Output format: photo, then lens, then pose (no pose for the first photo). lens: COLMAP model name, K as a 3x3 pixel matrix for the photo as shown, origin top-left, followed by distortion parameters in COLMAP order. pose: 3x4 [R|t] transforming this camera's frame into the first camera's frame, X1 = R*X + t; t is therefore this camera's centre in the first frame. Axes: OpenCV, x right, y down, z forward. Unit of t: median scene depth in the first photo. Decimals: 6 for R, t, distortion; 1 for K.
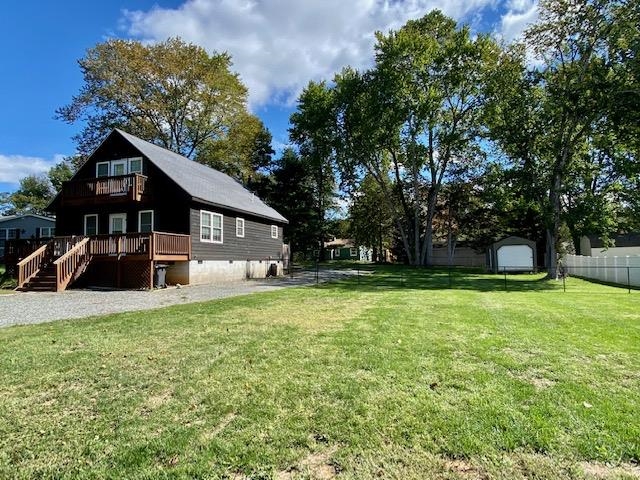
lens RADIAL K [[382.2, 0, 320.0], [0, 382.2, 240.0], [0, 0, 1]] dist [0.051373, -0.056849]
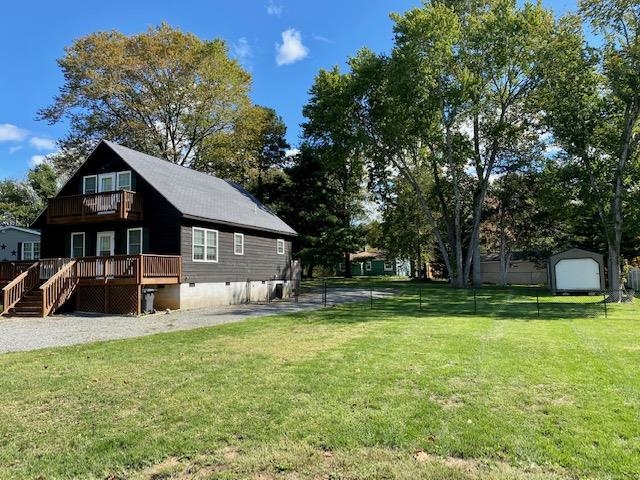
lens RADIAL K [[487.4, 0, 320.0], [0, 487.4, 240.0], [0, 0, 1]] dist [0.009080, 0.002720]
pose [[0.997124, -0.009494, -0.075192, 0.073628], [0.008291, 0.999833, -0.016299, -0.025660], [0.075334, 0.015629, 0.997036, -0.121826]]
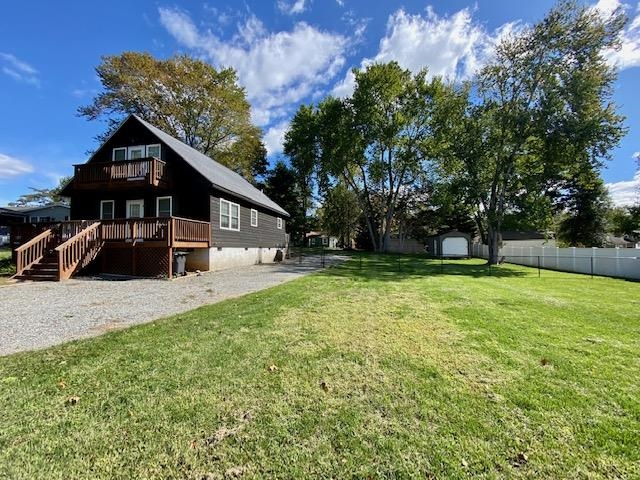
lens RADIAL K [[259.8, 0, 320.0], [0, 259.8, 240.0], [0, 0, 1]] dist [0.017792, -0.018254]
pose [[0.993437, 0.014476, 0.113462, -0.119974], [-0.017640, 0.999482, 0.026928, 0.009855], [-0.113013, -0.028753, 0.993177, 0.266792]]
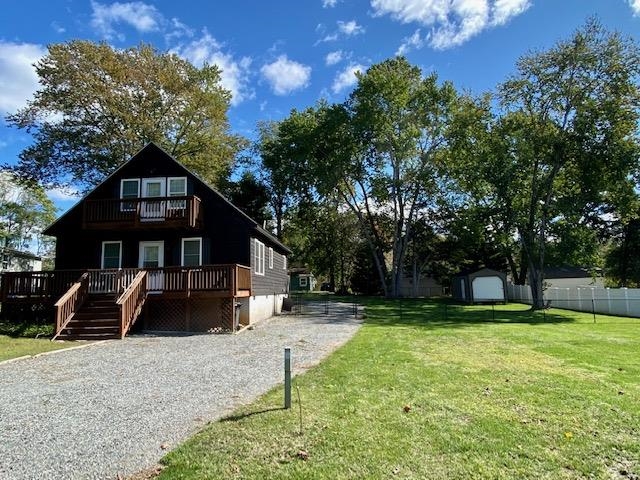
lens RADIAL K [[397.1, 0, 320.2], [0, 397.1, 234.9], [0, 0, 1]] dist [0.057041, -0.067945]
pose [[0.969740, 0.026304, 0.242720, -0.380018], [-0.006024, 0.996454, -0.083919, -0.010657], [-0.244067, 0.079918, 0.966460, 0.066011]]
